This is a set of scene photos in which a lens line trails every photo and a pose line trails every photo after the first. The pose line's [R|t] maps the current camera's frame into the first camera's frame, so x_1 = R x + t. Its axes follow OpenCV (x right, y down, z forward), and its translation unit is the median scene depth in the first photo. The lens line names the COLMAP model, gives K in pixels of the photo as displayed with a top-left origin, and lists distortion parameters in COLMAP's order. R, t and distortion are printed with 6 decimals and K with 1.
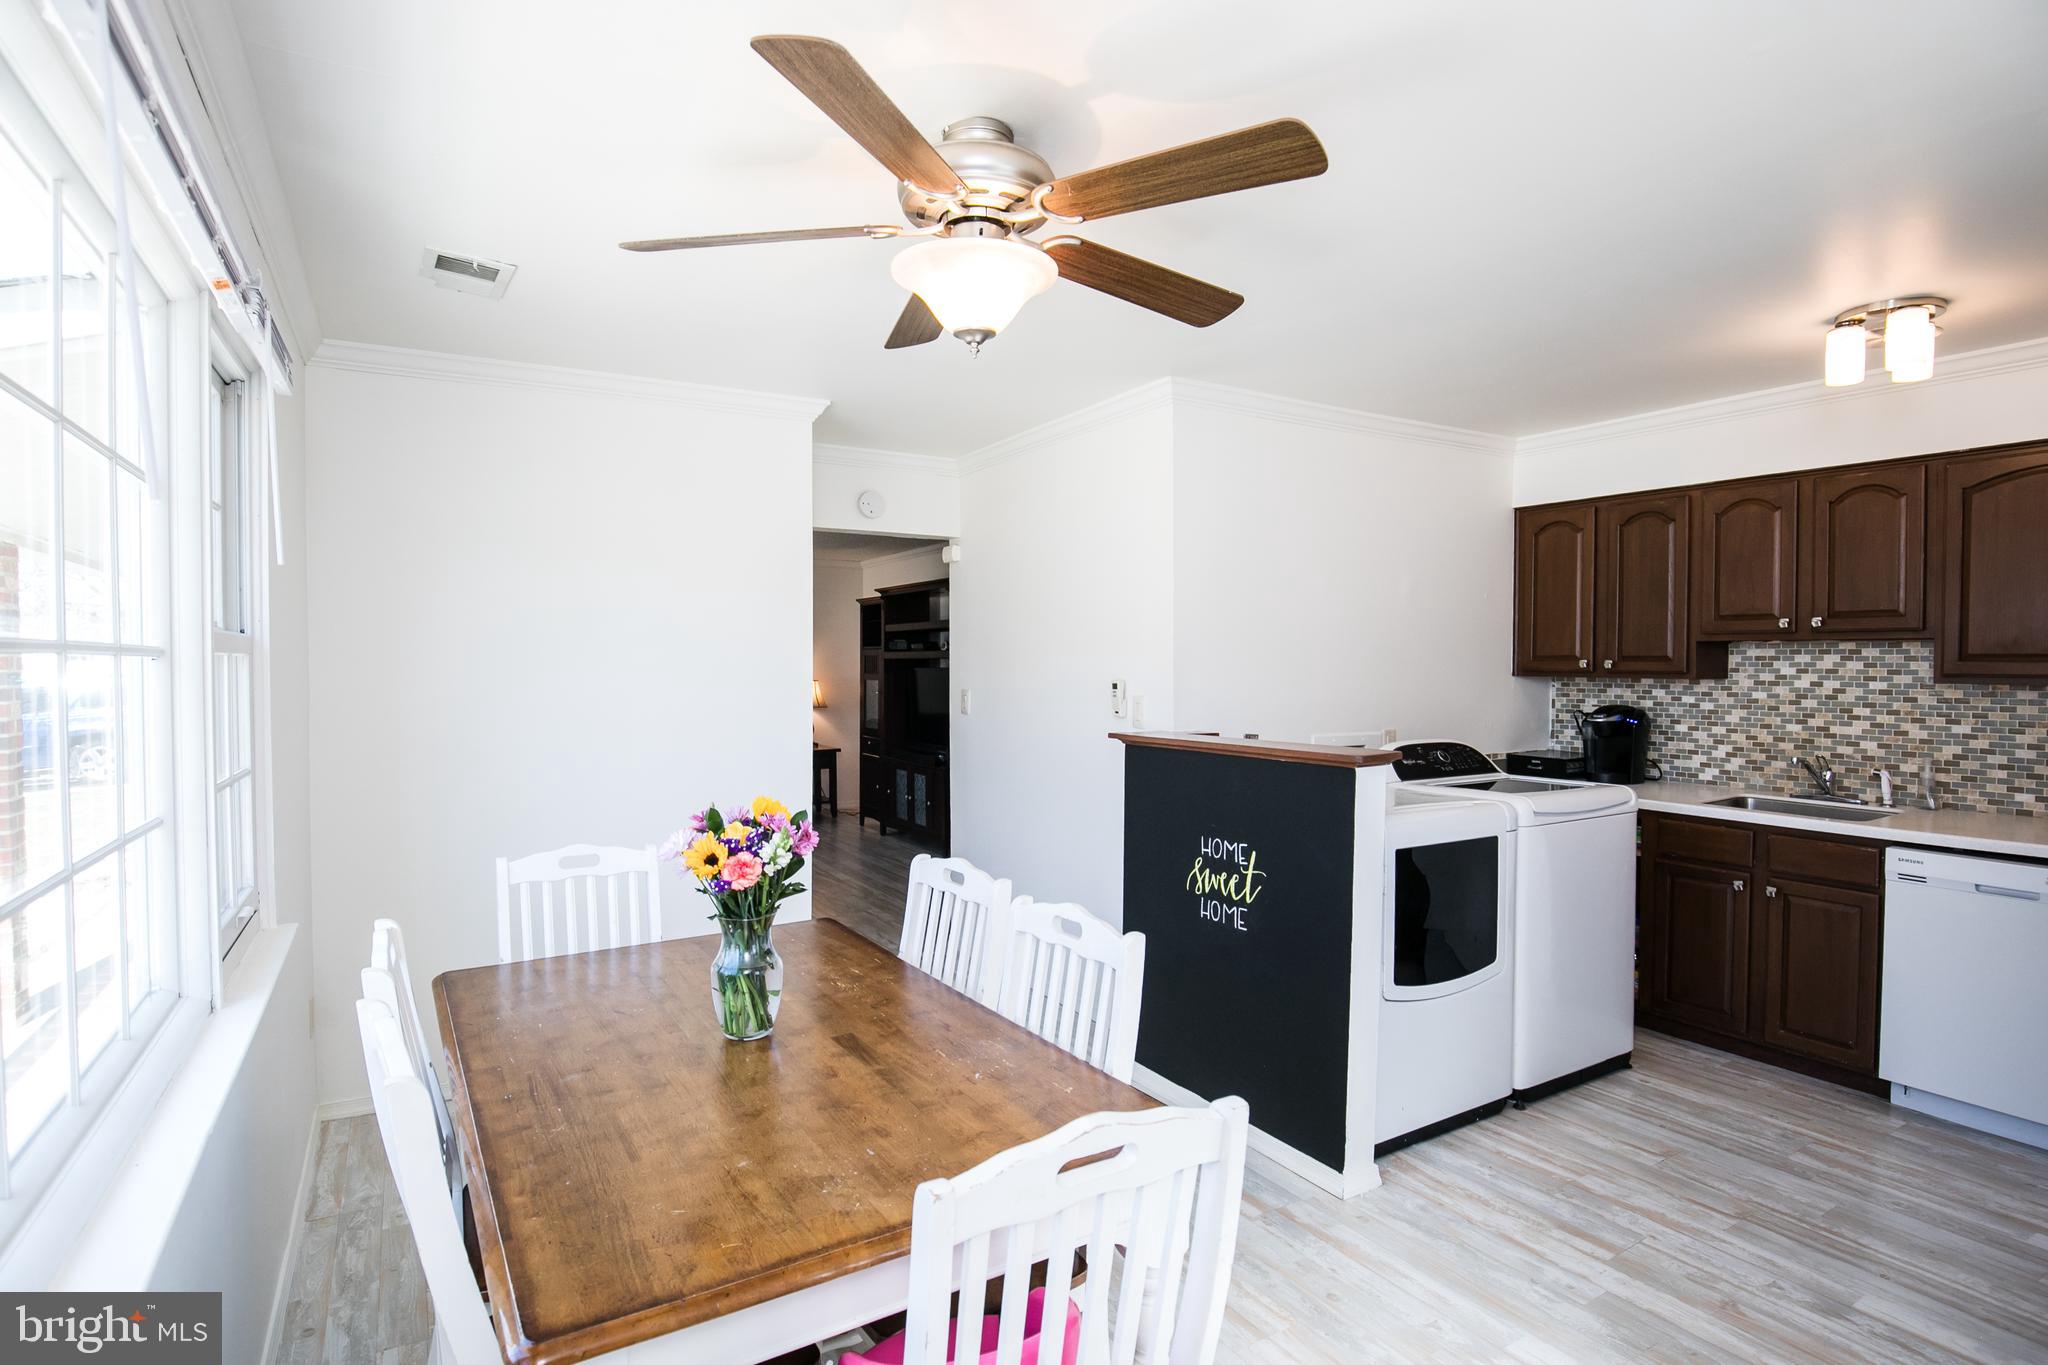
lens RADIAL K [[1038.2, 0, 1024.0], [0, 1038.2, 682.5], [0, 0, 1]] dist [-0.025012, 0.001218]
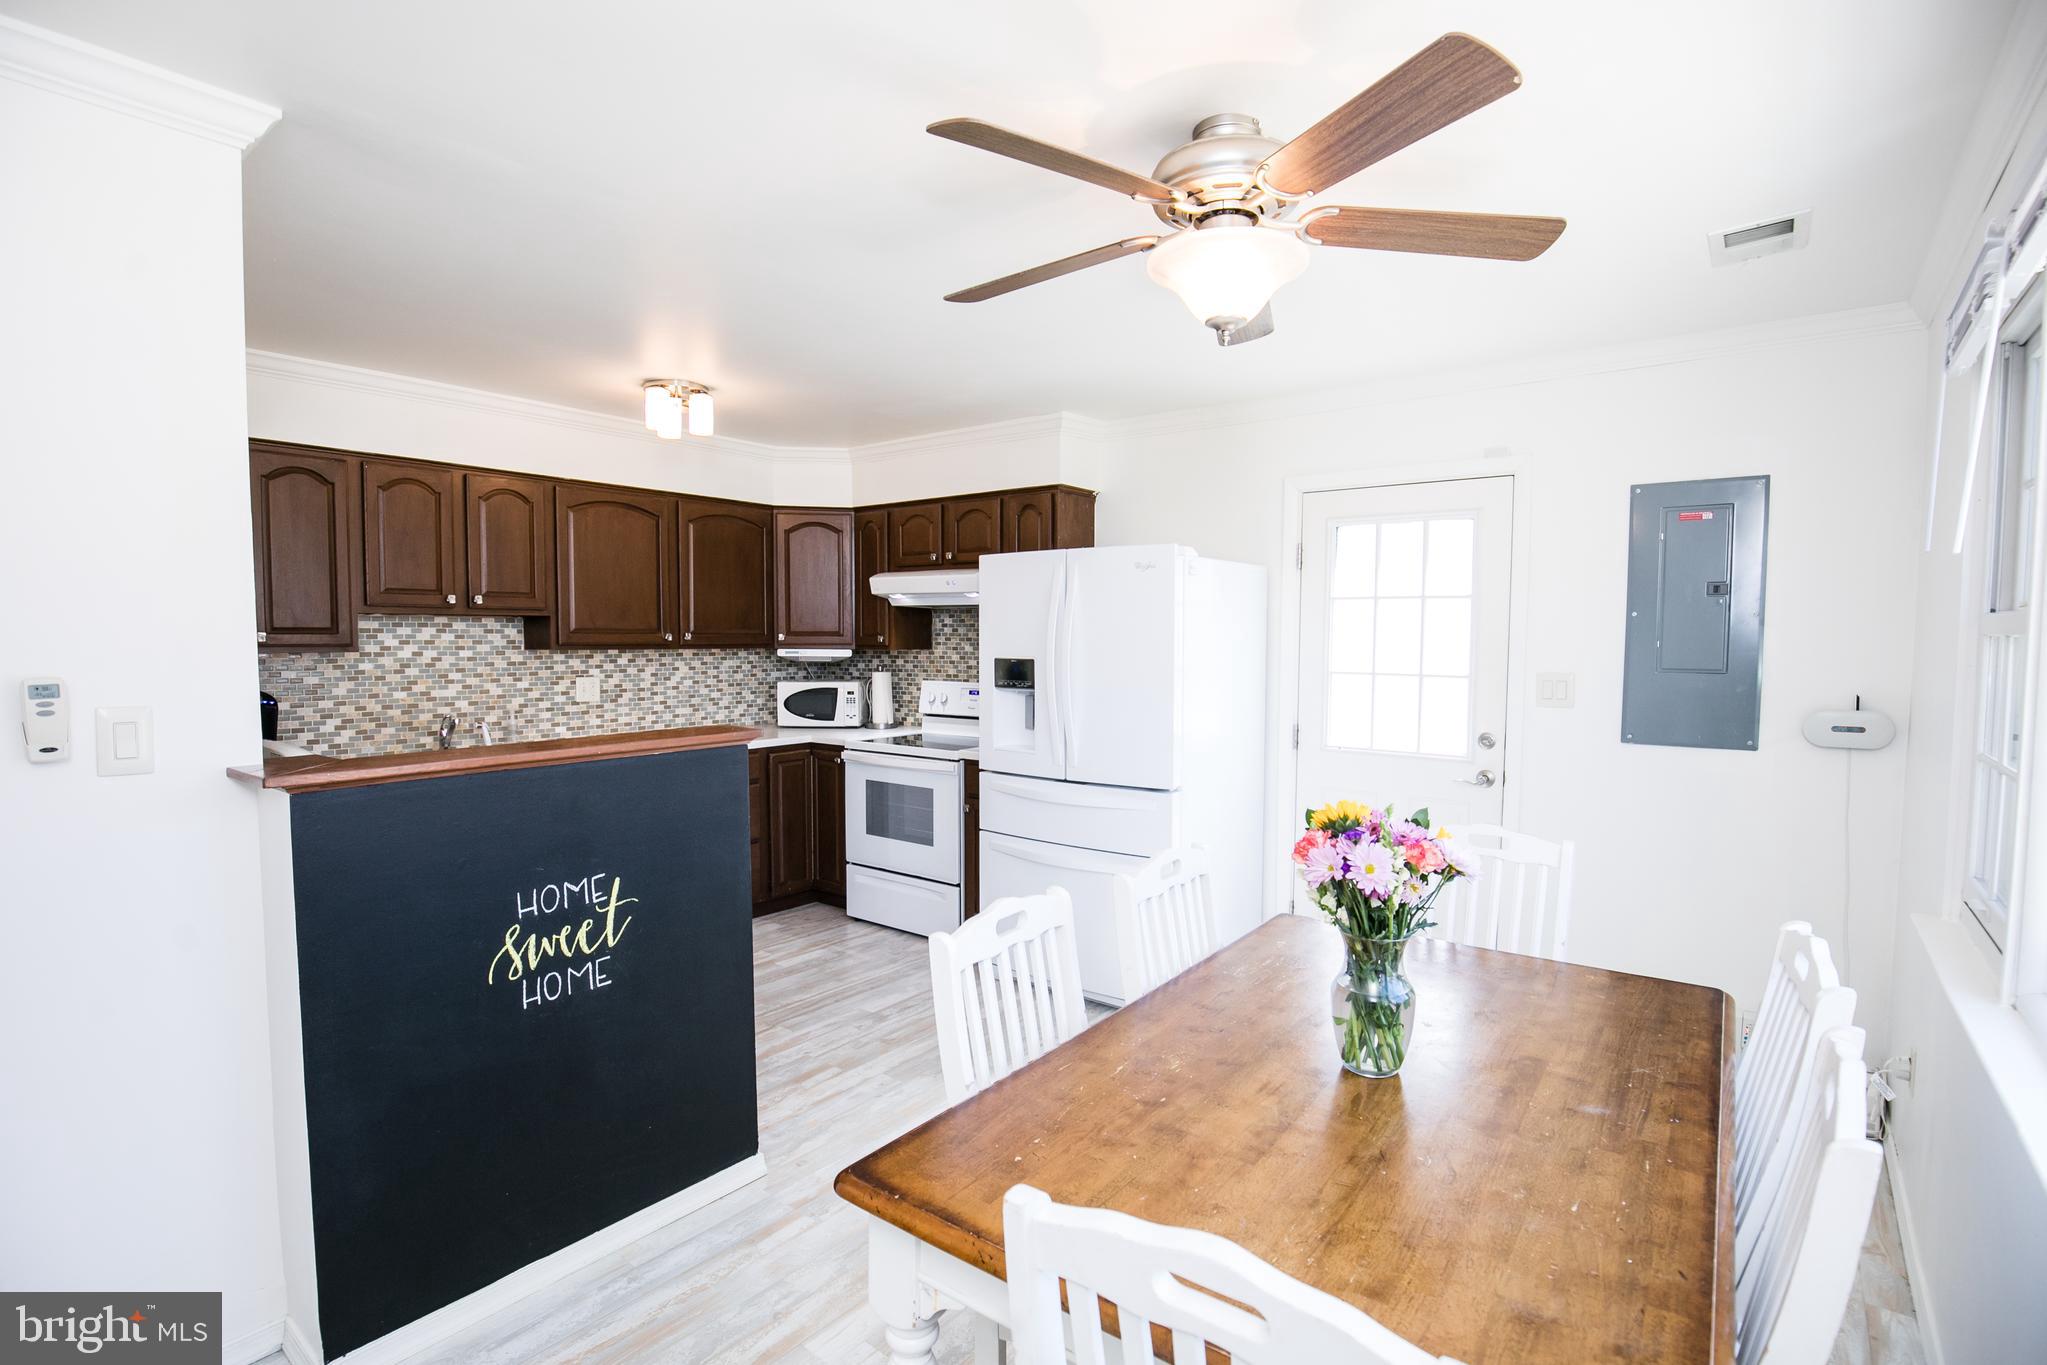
lens RADIAL K [[975.3, 0, 1028.0], [0, 975.3, 691.5], [0, 0, 1]] dist [-0.035468, 0.000017]
pose [[-0.361045, -0.056180, 0.930855, -0.455109], [0.016604, 0.997638, 0.066650, -0.016978], [-0.932401, 0.039519, -0.359260, 0.783048]]
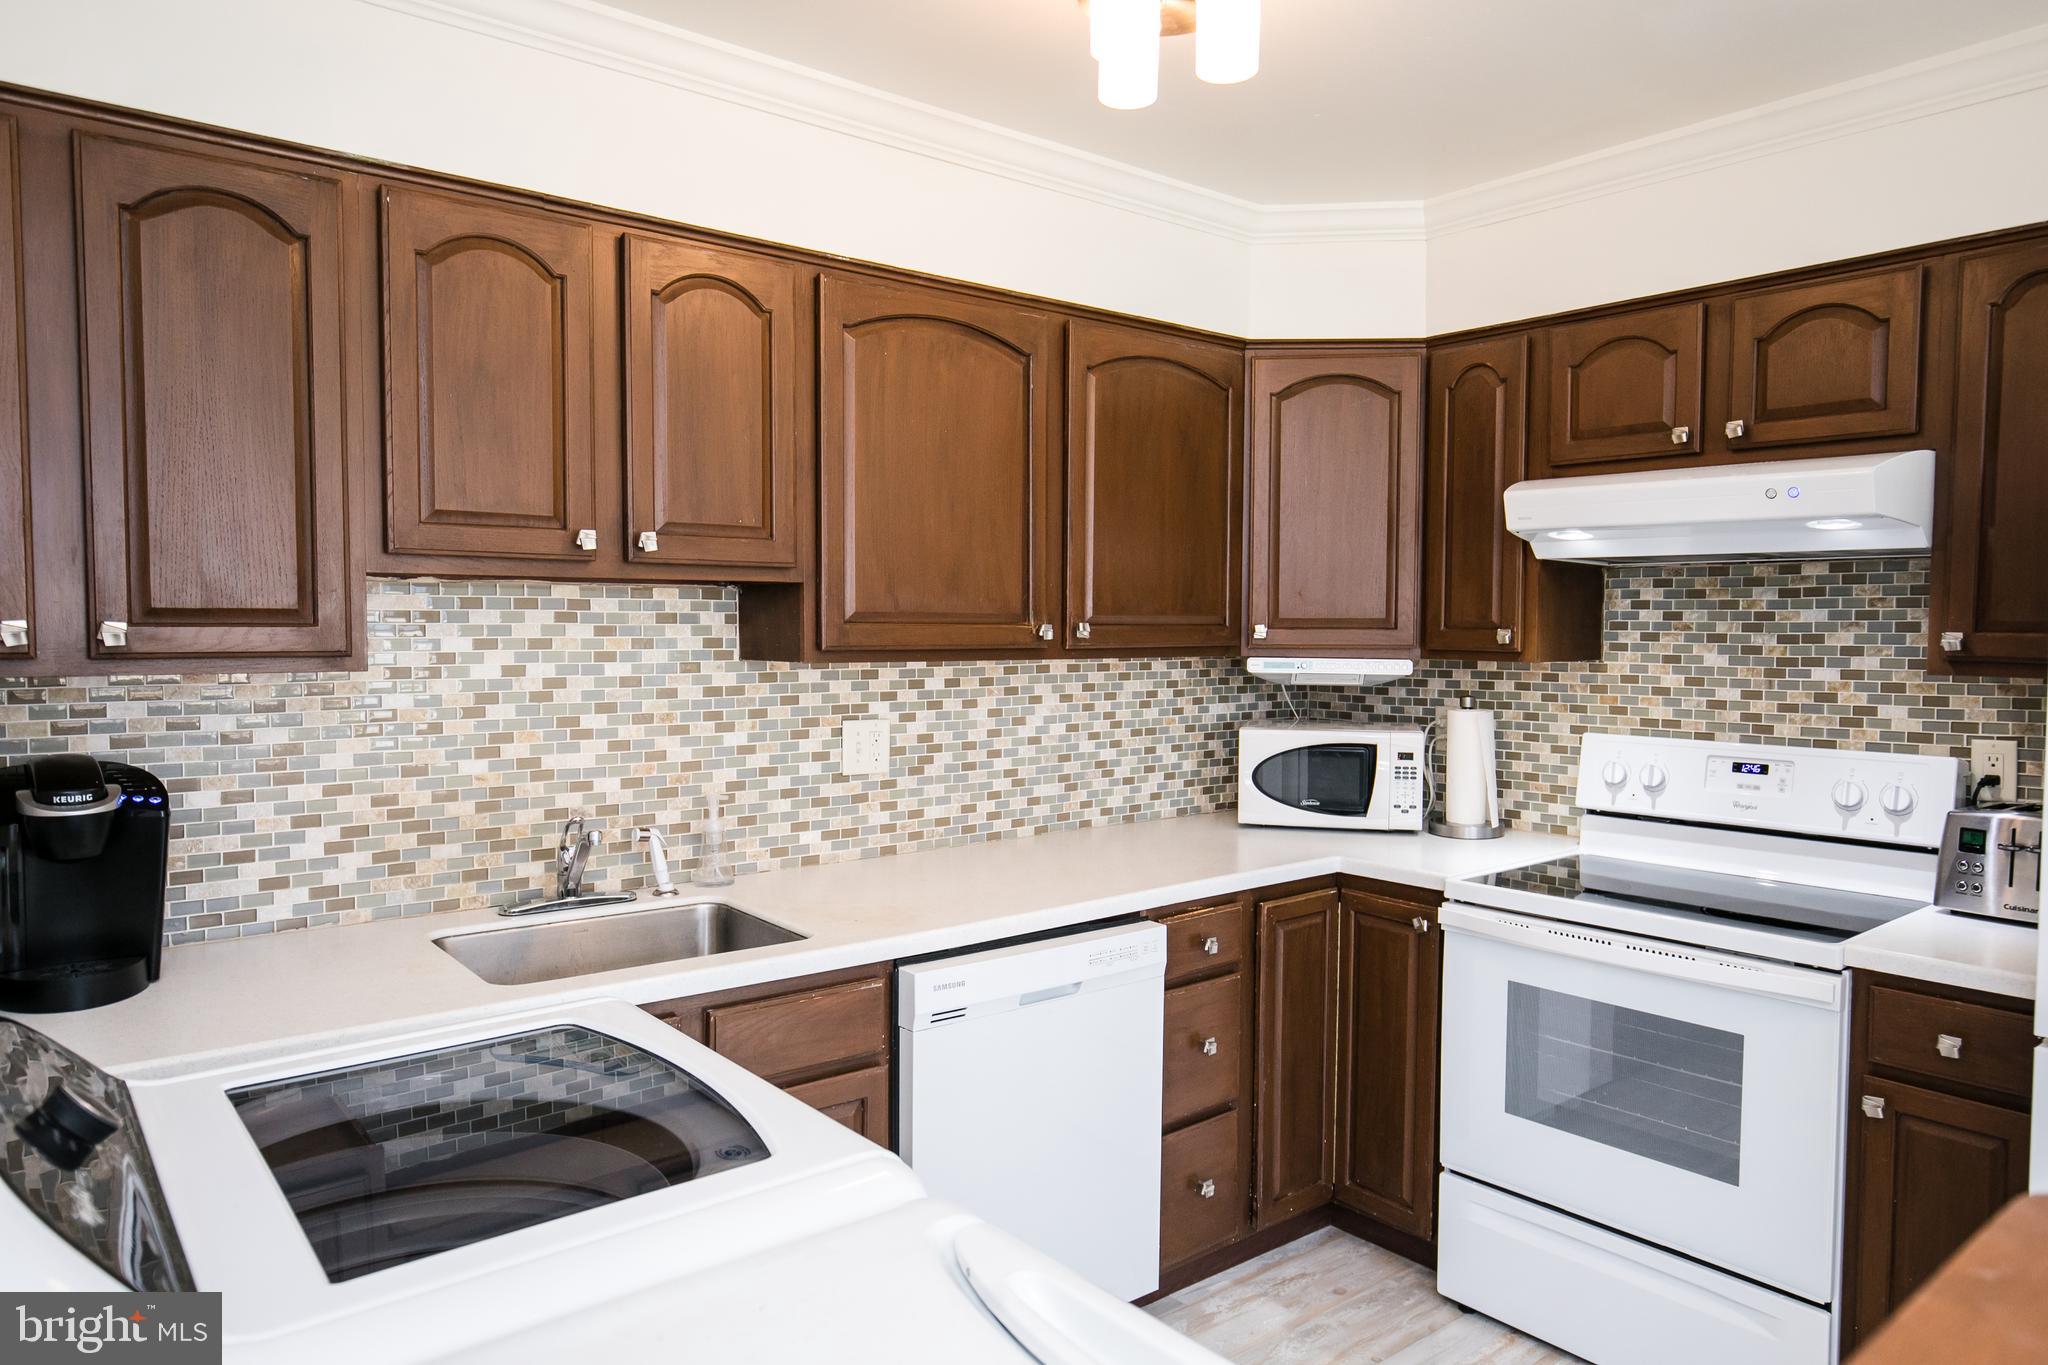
lens RADIAL K [[1329.9, 0, 1024.0], [0, 1329.9, 682.5], [0, 0, 1]] dist [-0.000739, -0.001152]
pose [[-0.138659, -0.048026, 0.989175, 0.130375], [0.017989, 0.998537, 0.051002, -0.021201], [-0.990177, 0.024866, -0.137592, 0.877306]]
